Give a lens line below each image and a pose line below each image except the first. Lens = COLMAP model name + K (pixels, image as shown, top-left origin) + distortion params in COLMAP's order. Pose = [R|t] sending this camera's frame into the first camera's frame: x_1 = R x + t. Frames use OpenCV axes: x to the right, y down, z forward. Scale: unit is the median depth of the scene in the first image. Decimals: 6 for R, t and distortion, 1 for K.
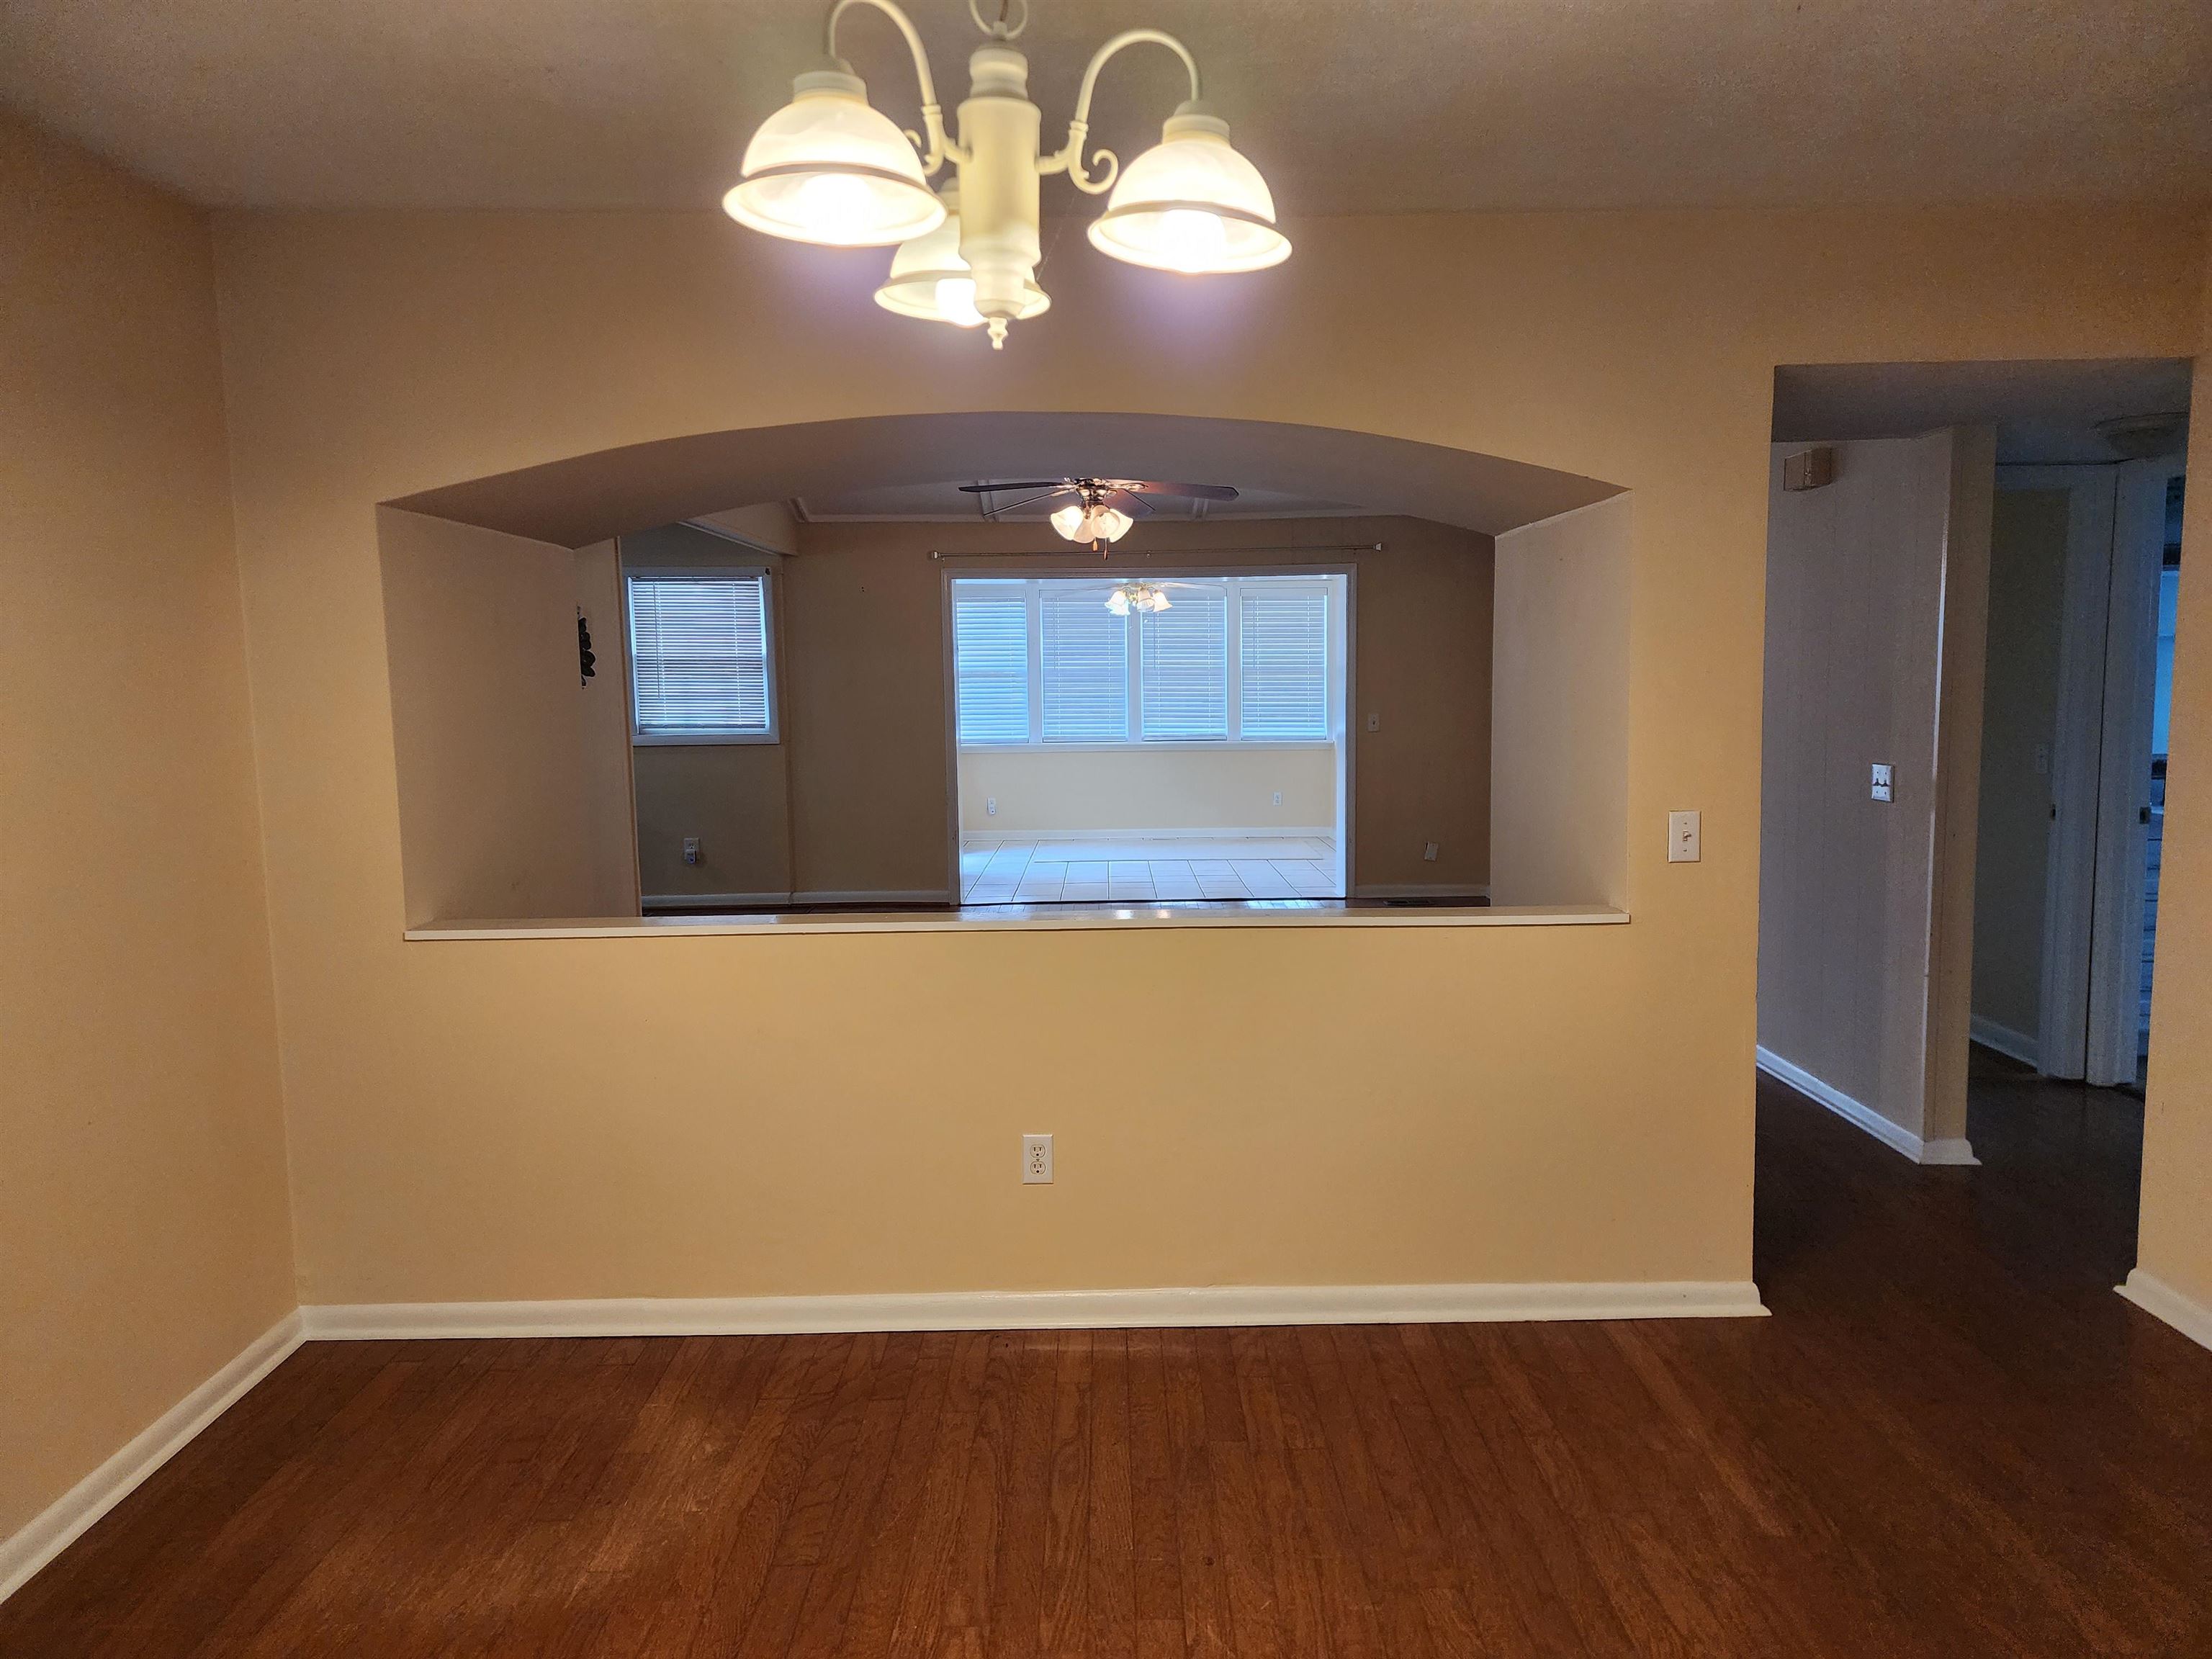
lens RADIAL K [[1475.2, 0, 1113.7], [0, 1475.2, 806.6], [0, 0, 1]] dist [0.087863, -0.082796]
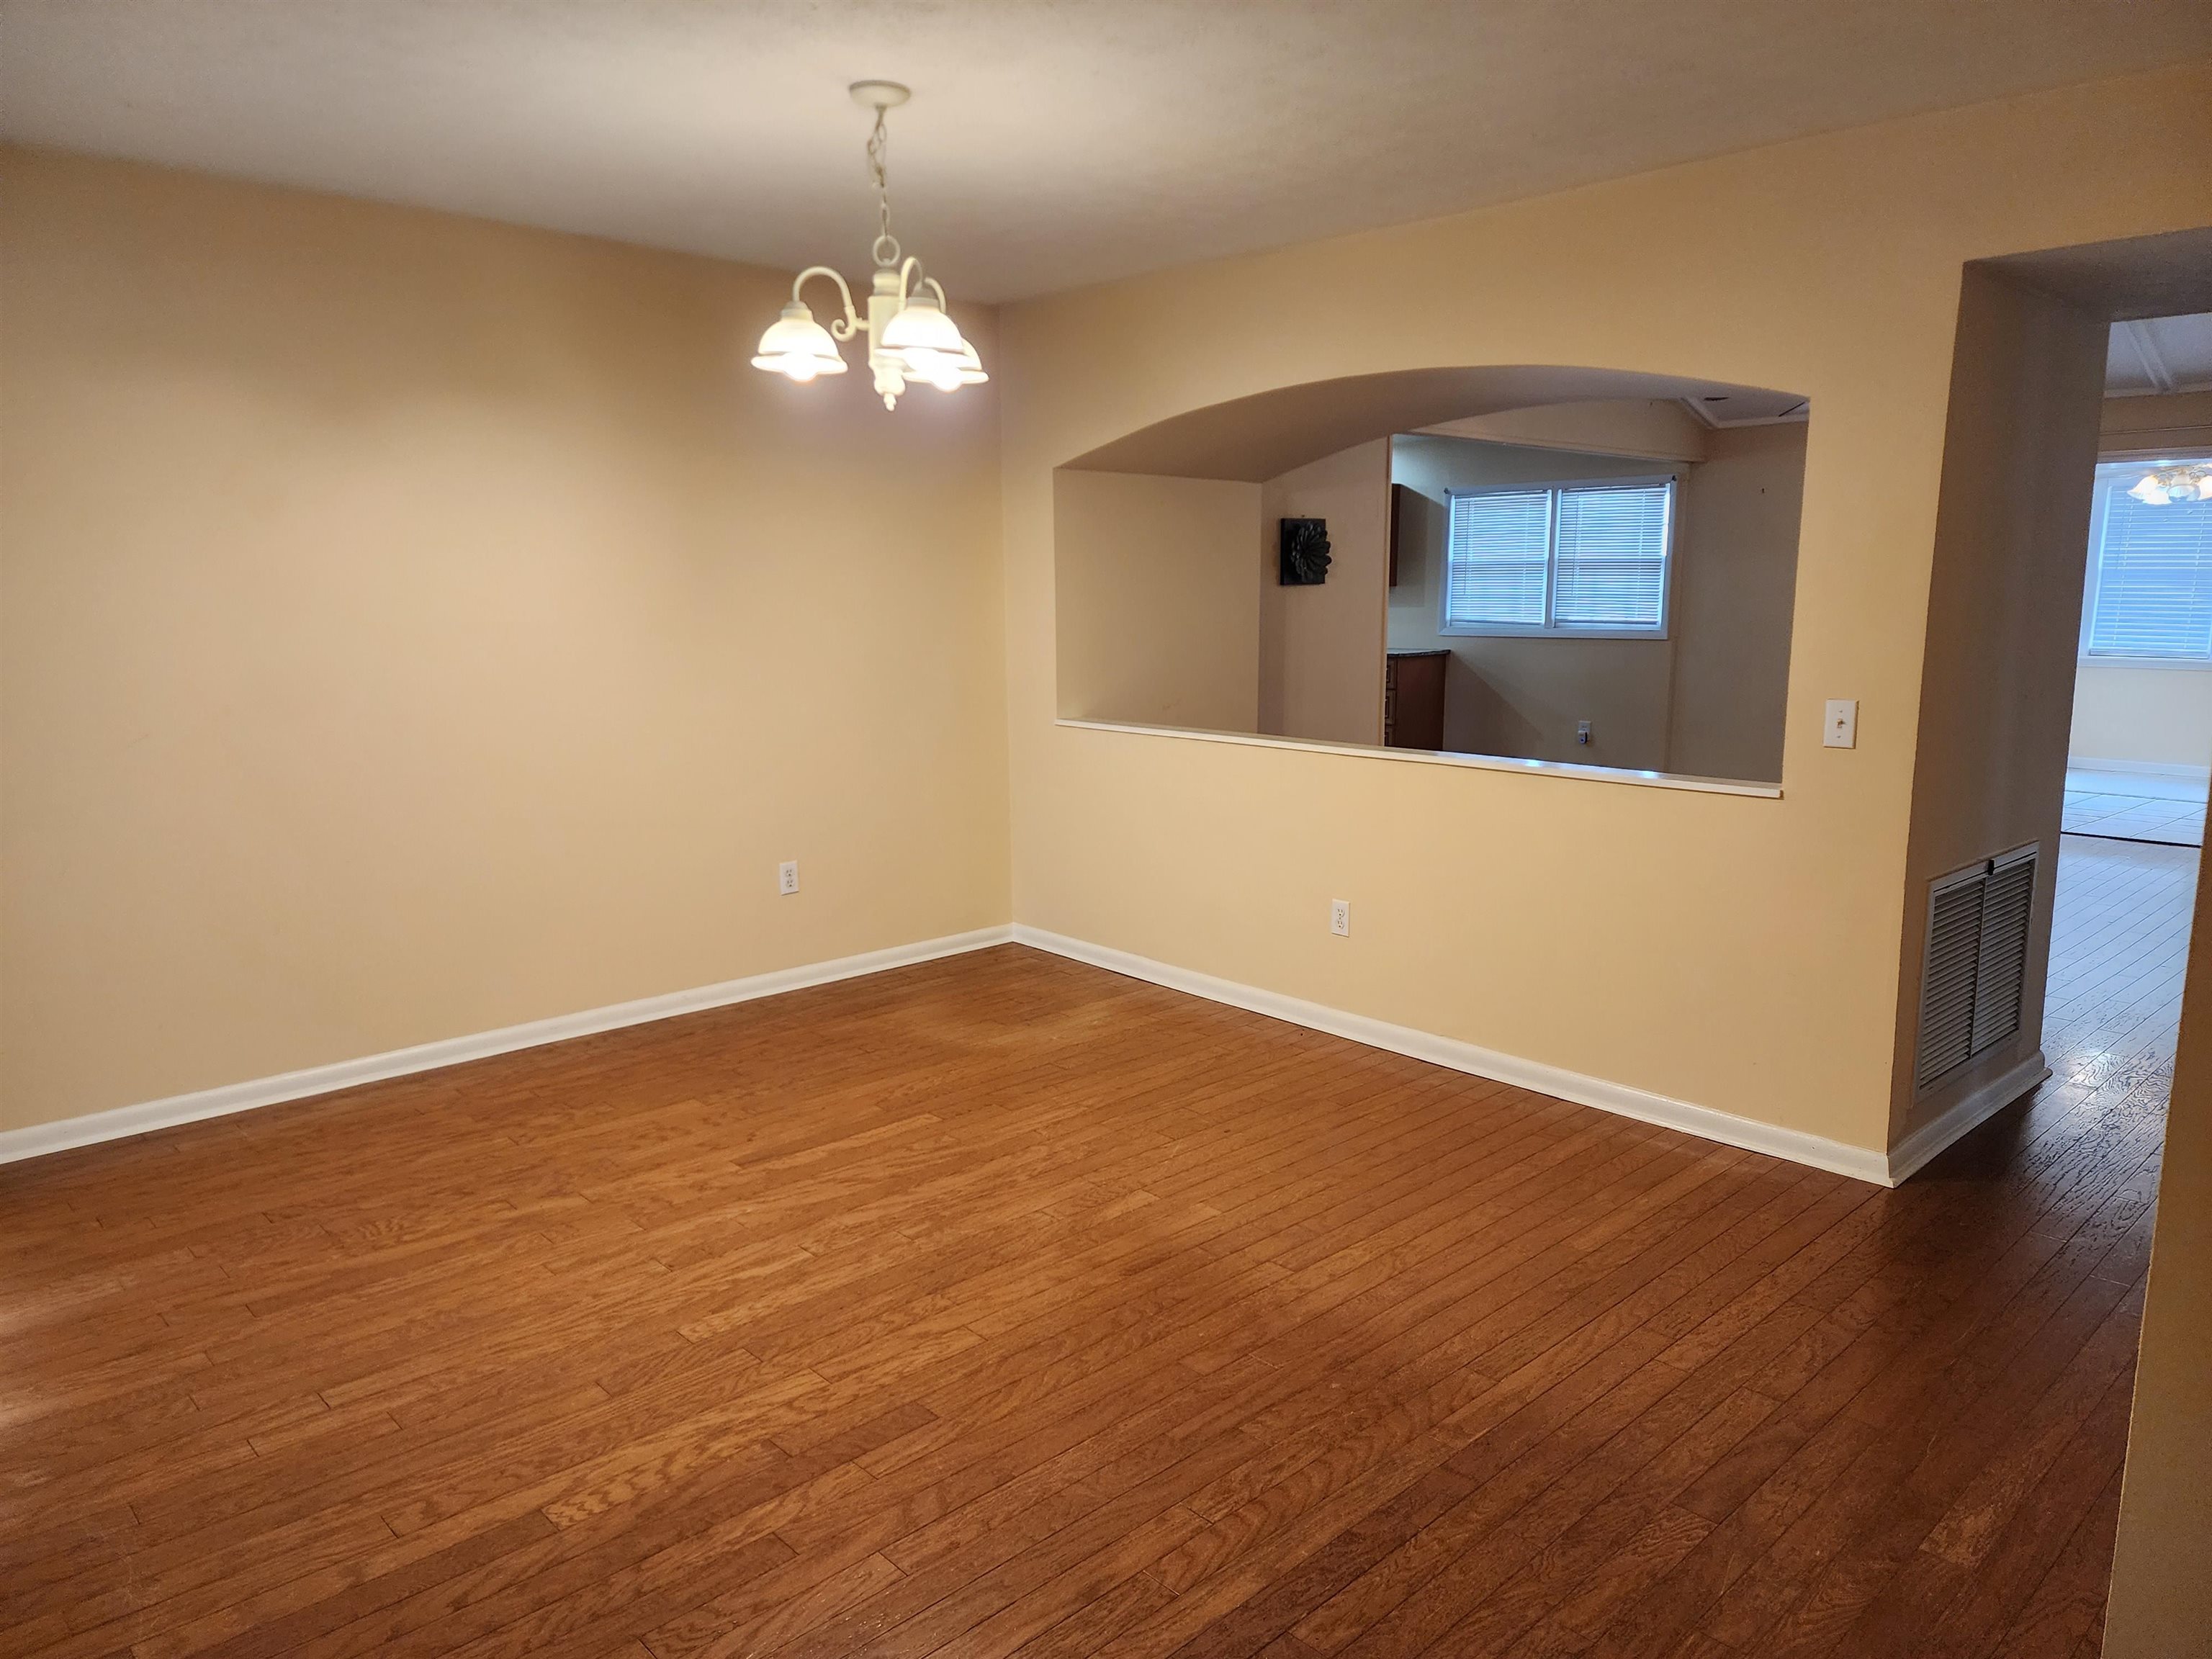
lens RADIAL K [[1457.1, 0, 1103.1], [0, 1457.1, 826.0], [0, 0, 1]] dist [0.125088, -0.119125]
pose [[0.675395, 0.132873, -0.725387, 0.812092], [-0.077798, 0.990983, 0.109088, 0.017267], [0.733341, -0.017244, 0.679642, -0.113212]]
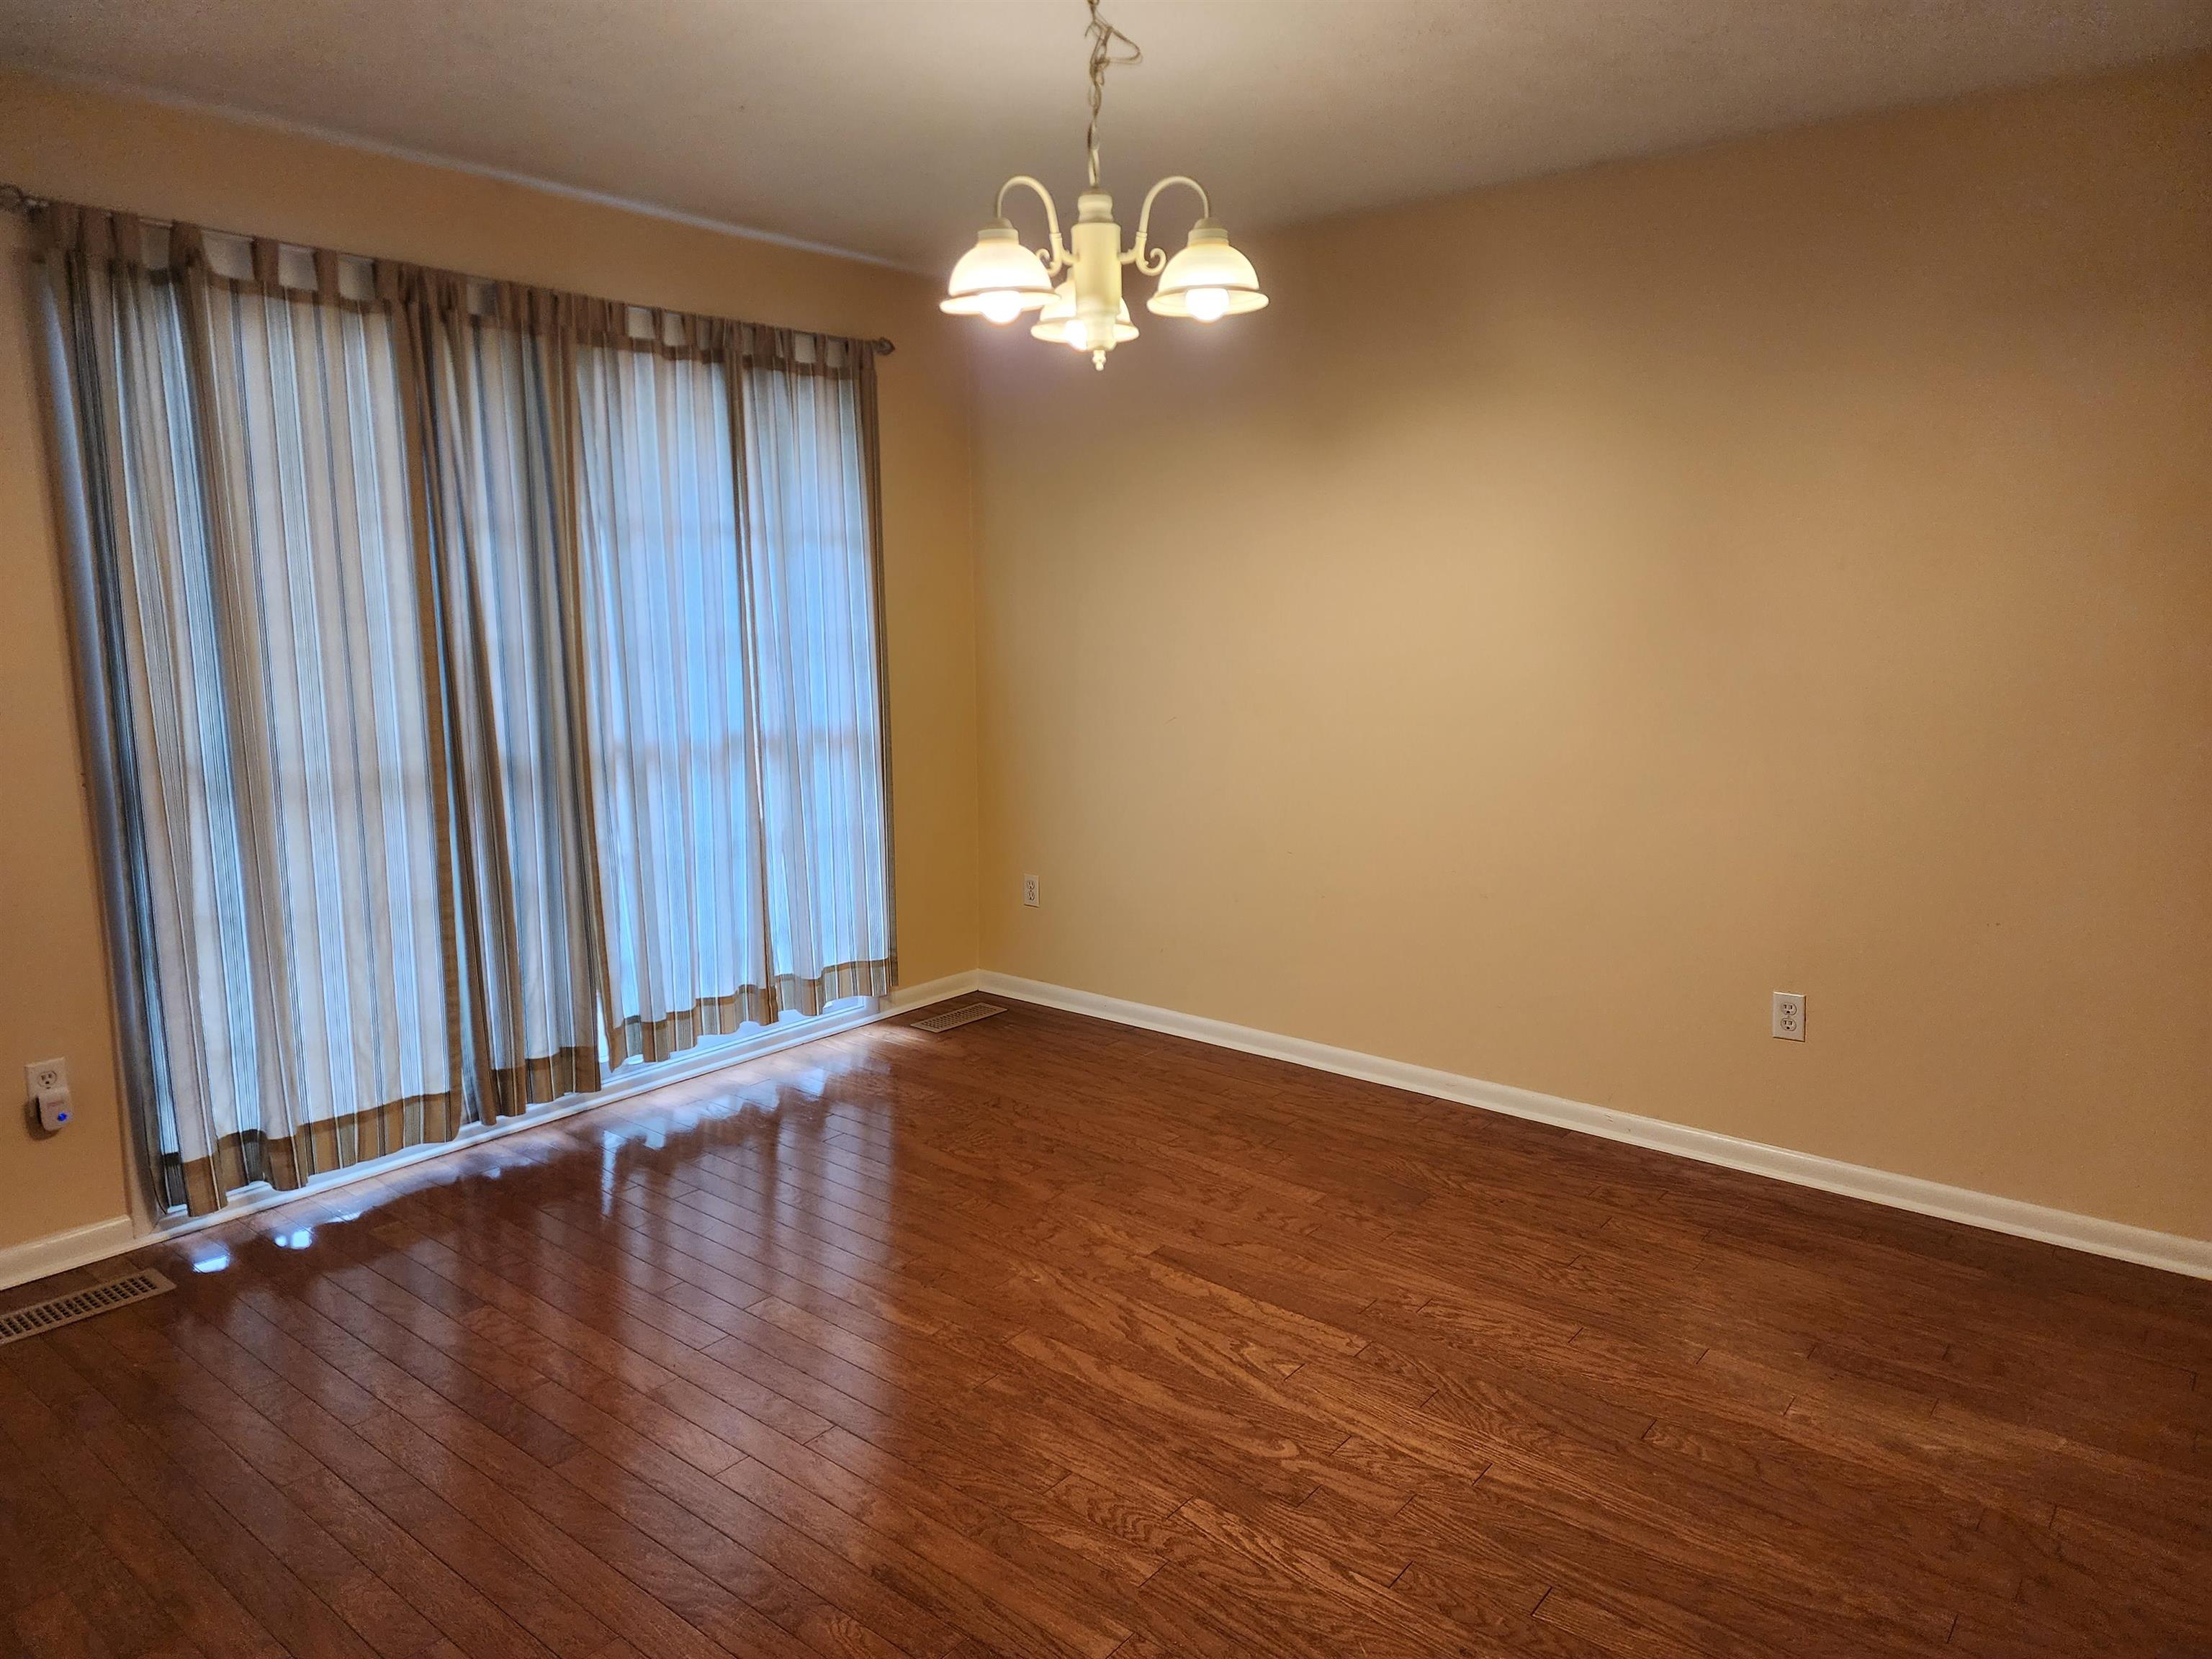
lens RADIAL K [[1457.1, 0, 1103.1], [0, 1457.1, 826.0], [0, 0, 1]] dist [0.125088, -0.119125]
pose [[-0.647350, 0.145888, -0.748101, 0.571601], [-0.051695, 0.970847, 0.234059, -0.094768], [0.760438, 0.190191, -0.620936, 0.977020]]
